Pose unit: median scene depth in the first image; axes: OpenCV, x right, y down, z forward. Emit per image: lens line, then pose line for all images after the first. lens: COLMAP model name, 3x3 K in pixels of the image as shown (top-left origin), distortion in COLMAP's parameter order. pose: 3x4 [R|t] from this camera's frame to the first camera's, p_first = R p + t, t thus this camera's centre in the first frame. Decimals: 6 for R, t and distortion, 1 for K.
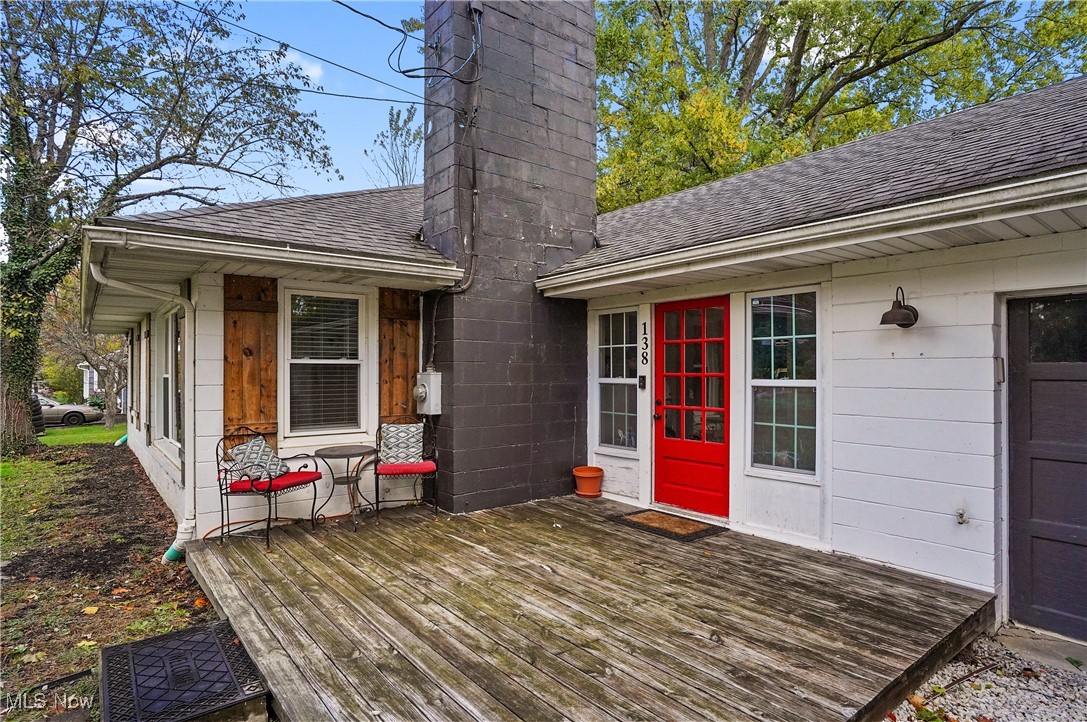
lens RADIAL K [[582.7, 0, 541.5], [0, 582.7, 364.4], [0, 0, 1]] dist [-0.031269, -0.000184]
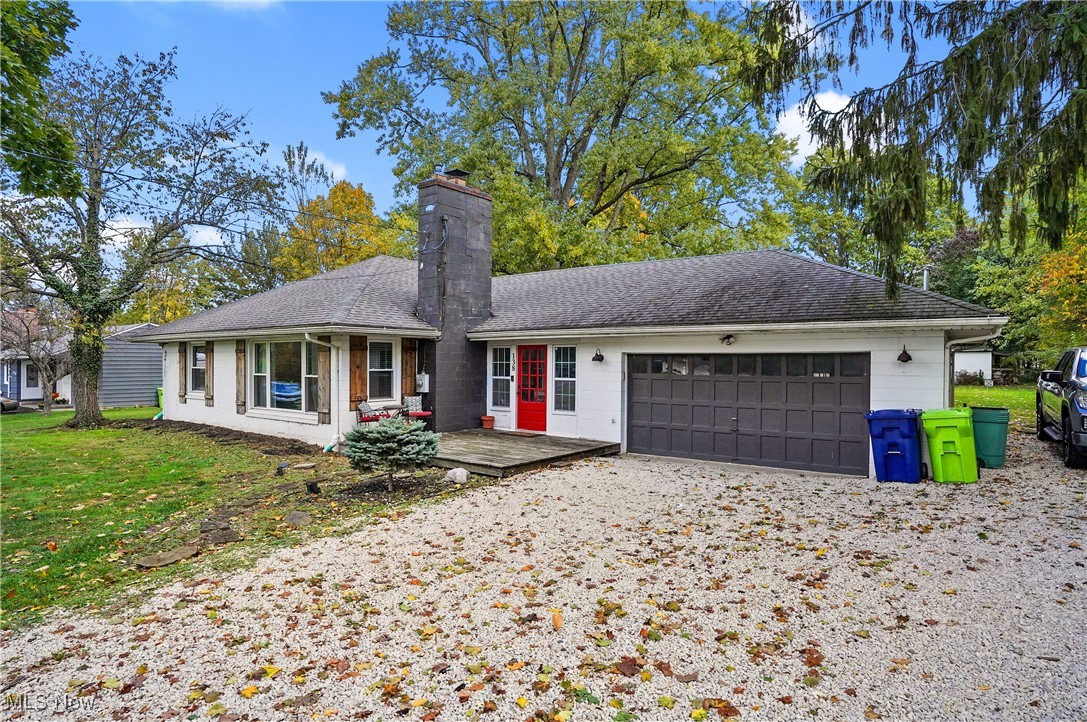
lens RADIAL K [[595.0, 0, 543.7], [0, 595.0, 361.6], [0, 0, 1]] dist [-0.000010, 0.000043]
pose [[0.965629, 0.007010, 0.259829, -0.346982], [-0.010712, 0.999860, 0.012832, -0.073050], [-0.259703, -0.015174, 0.965569, -1.428199]]
